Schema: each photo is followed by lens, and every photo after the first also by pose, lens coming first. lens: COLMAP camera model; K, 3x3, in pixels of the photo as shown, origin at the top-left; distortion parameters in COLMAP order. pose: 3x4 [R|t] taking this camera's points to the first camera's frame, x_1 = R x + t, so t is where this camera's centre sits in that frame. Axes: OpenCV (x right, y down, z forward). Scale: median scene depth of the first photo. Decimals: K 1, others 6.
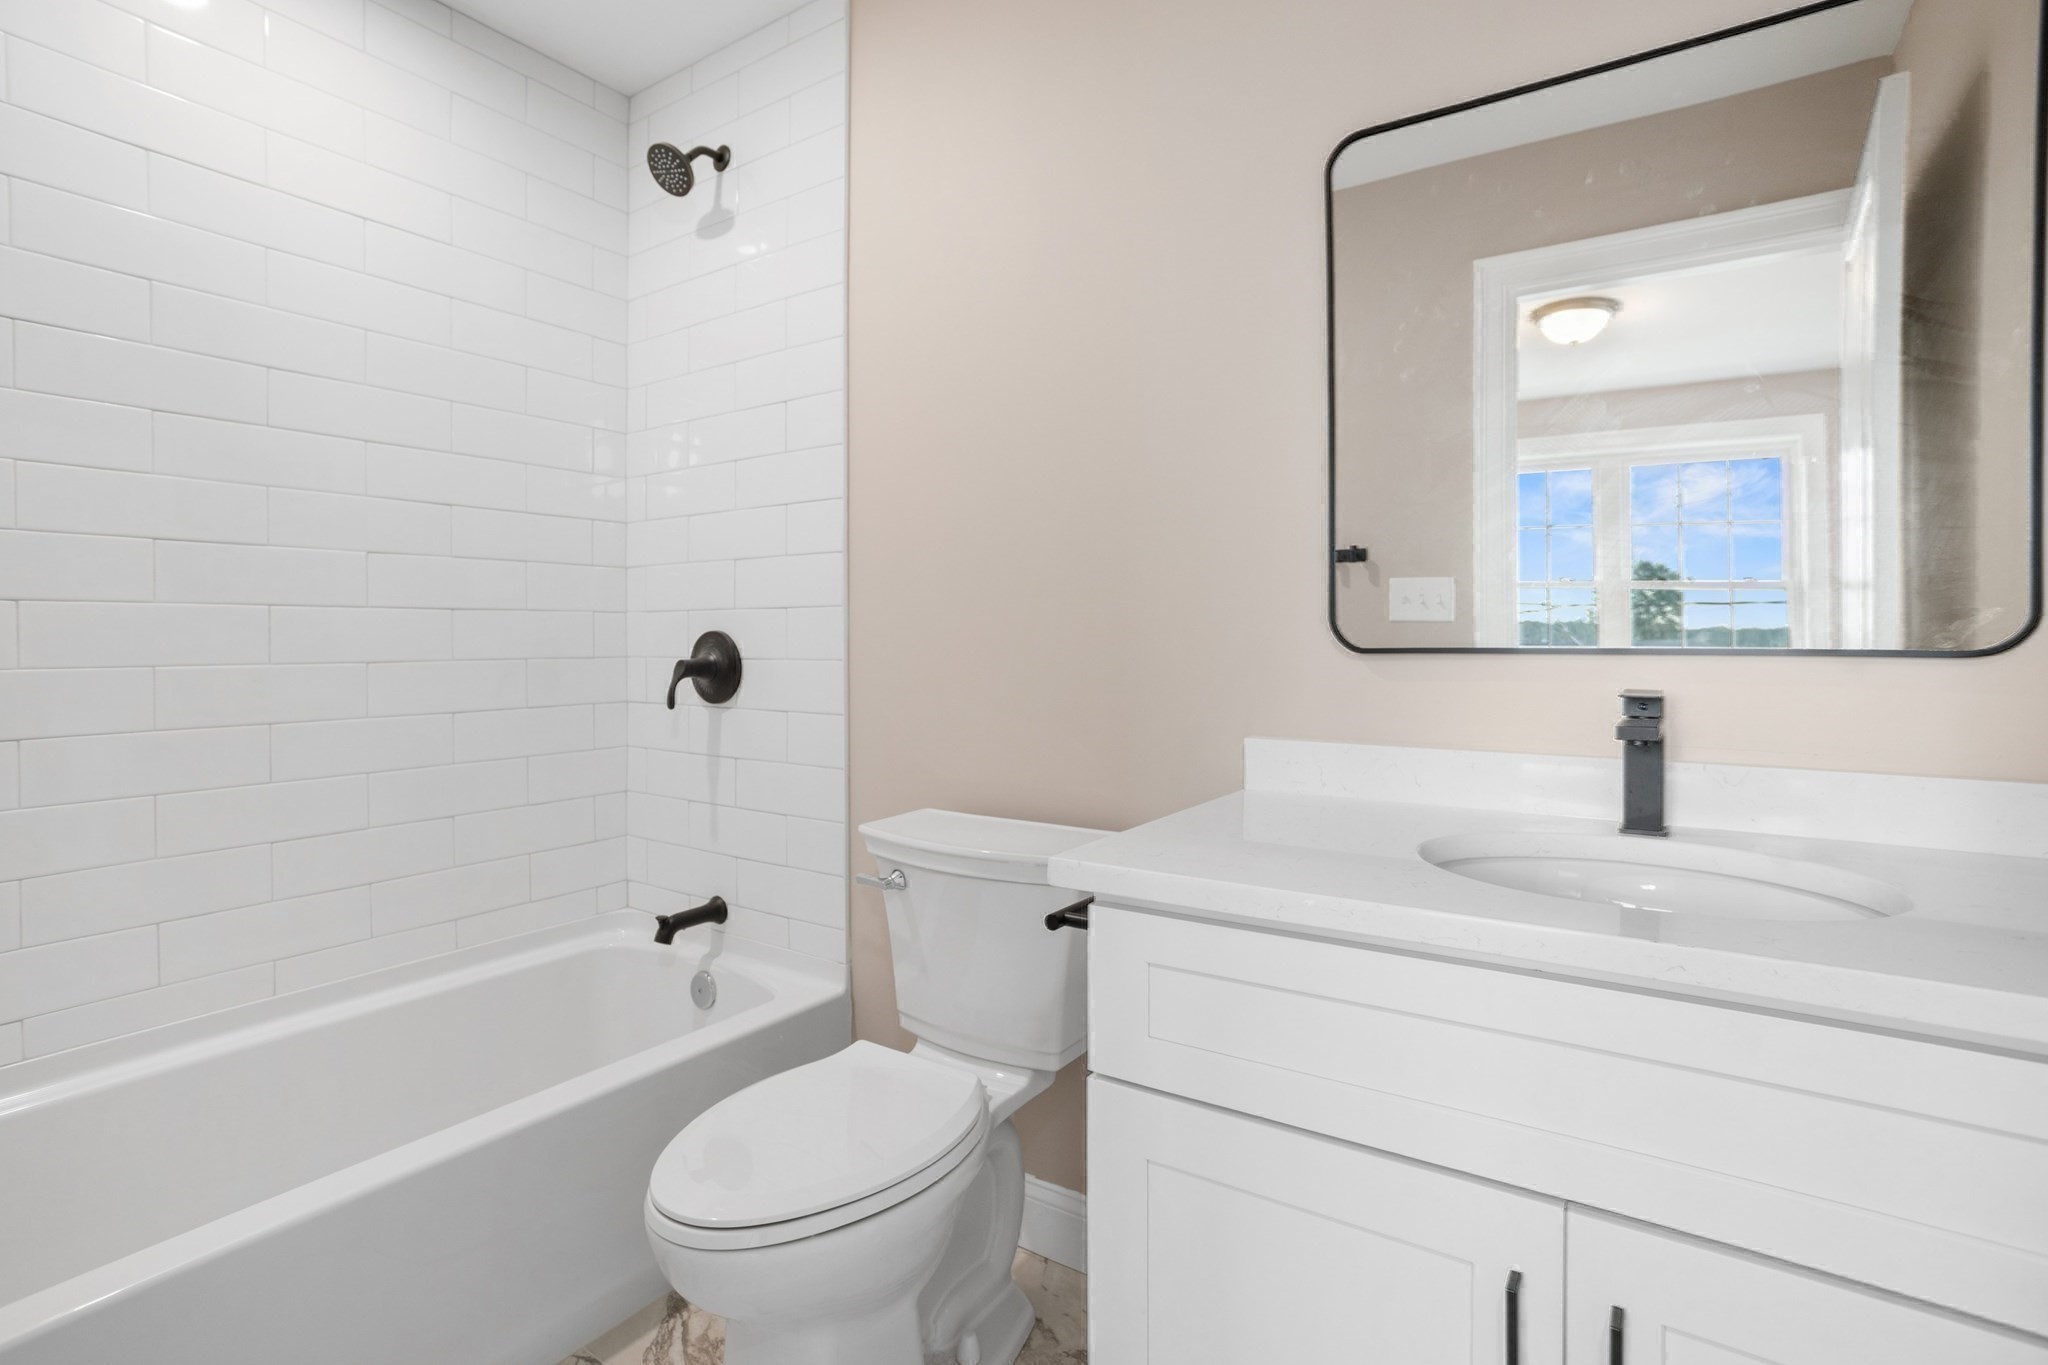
lens RADIAL K [[985.6, 0, 1034.9], [0, 985.6, 676.6], [0, 0, 1]] dist [-0.039442, 0.019295]
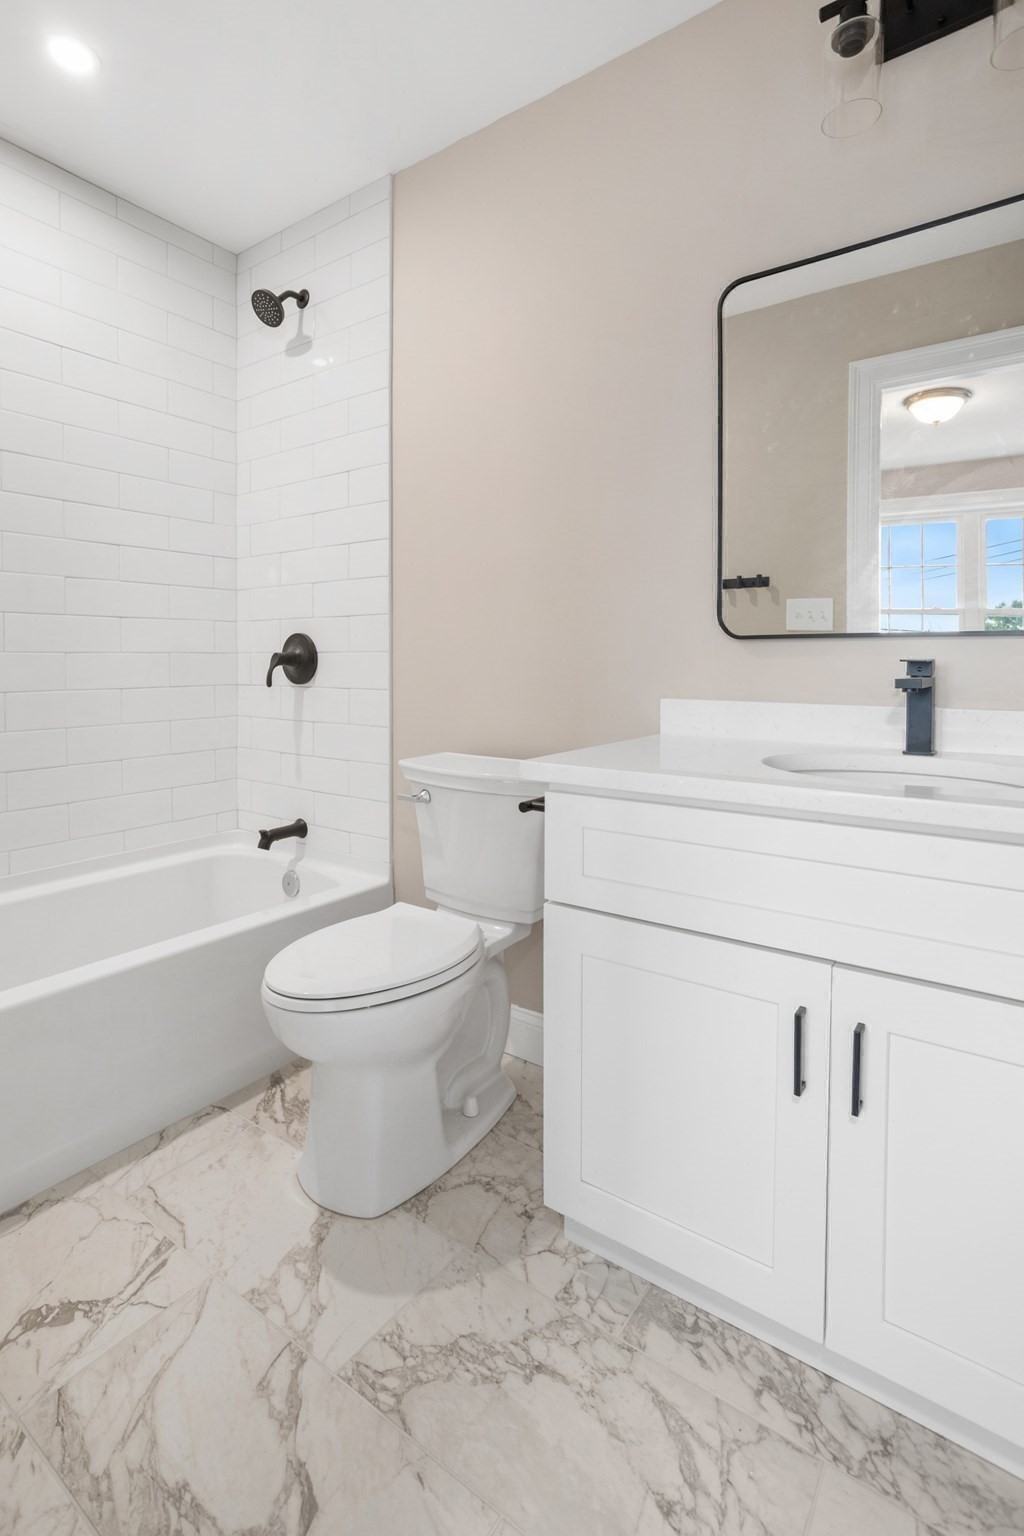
lens RADIAL K [[739.2, 0, 495.2], [0, 739.2, 700.8], [0, 0, 1]] dist [-0.039442, 0.019295]
pose [[0.998863, 0.005796, -0.047317, 0.018218], [-0.004476, 0.999599, 0.027966, 0.033625], [0.047460, -0.027722, 0.998488, -0.100030]]
